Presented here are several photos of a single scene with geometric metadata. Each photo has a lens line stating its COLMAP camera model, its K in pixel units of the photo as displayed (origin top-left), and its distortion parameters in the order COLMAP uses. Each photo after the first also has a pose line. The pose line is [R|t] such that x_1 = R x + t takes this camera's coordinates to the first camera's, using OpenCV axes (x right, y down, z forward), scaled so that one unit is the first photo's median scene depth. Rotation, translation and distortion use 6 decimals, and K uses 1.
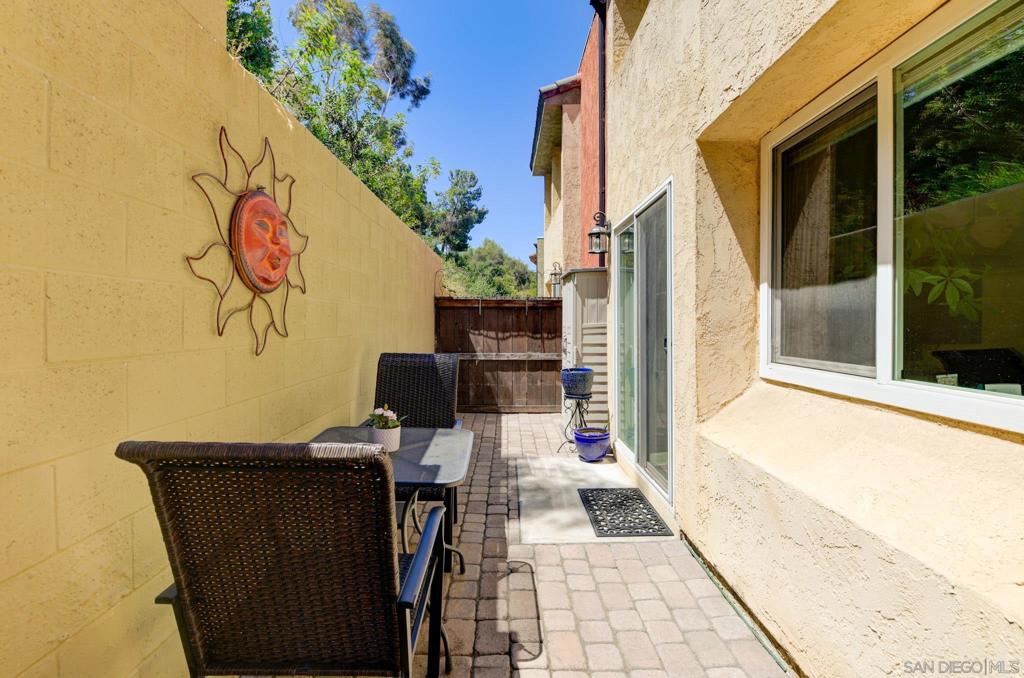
lens RADIAL K [[488.4, 0, 511.4], [0, 488.4, 334.0], [0, 0, 1]] dist [-0.019536, -0.000447]
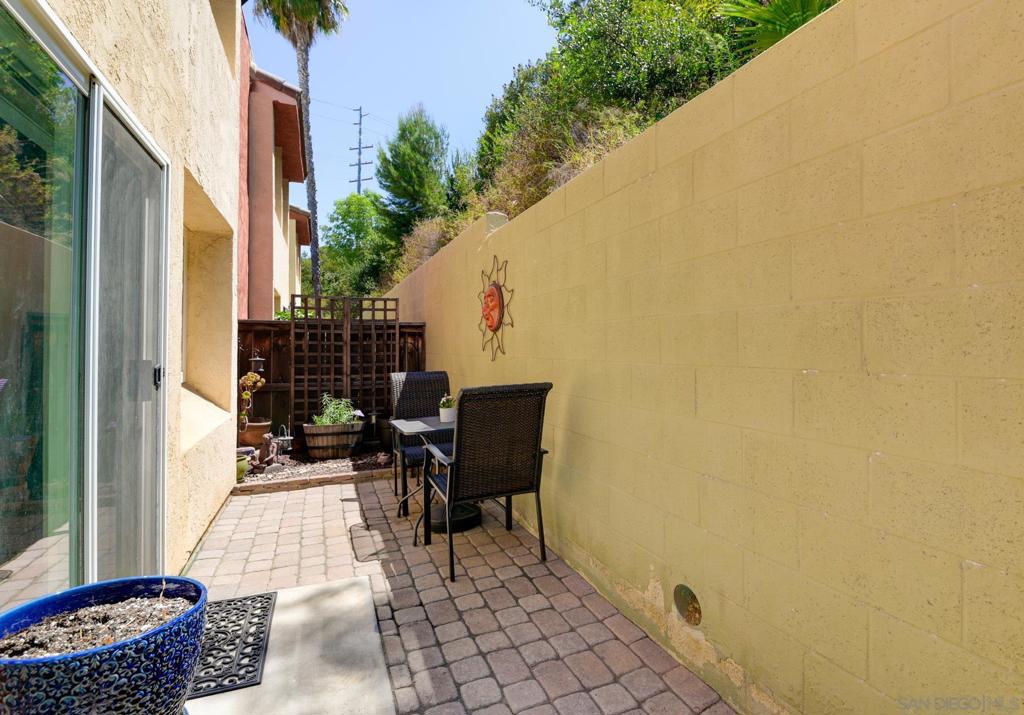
lens RADIAL K [[503.9, 0, 514.4], [0, 503.9, 336.5], [0, 0, 1]] dist [0.003570, -0.000412]
pose [[-0.938784, -0.021940, -0.343806, 0.111116], [-0.021814, 0.999753, -0.004234, -0.040249], [0.343814, 0.003525, -0.939031, 2.209384]]
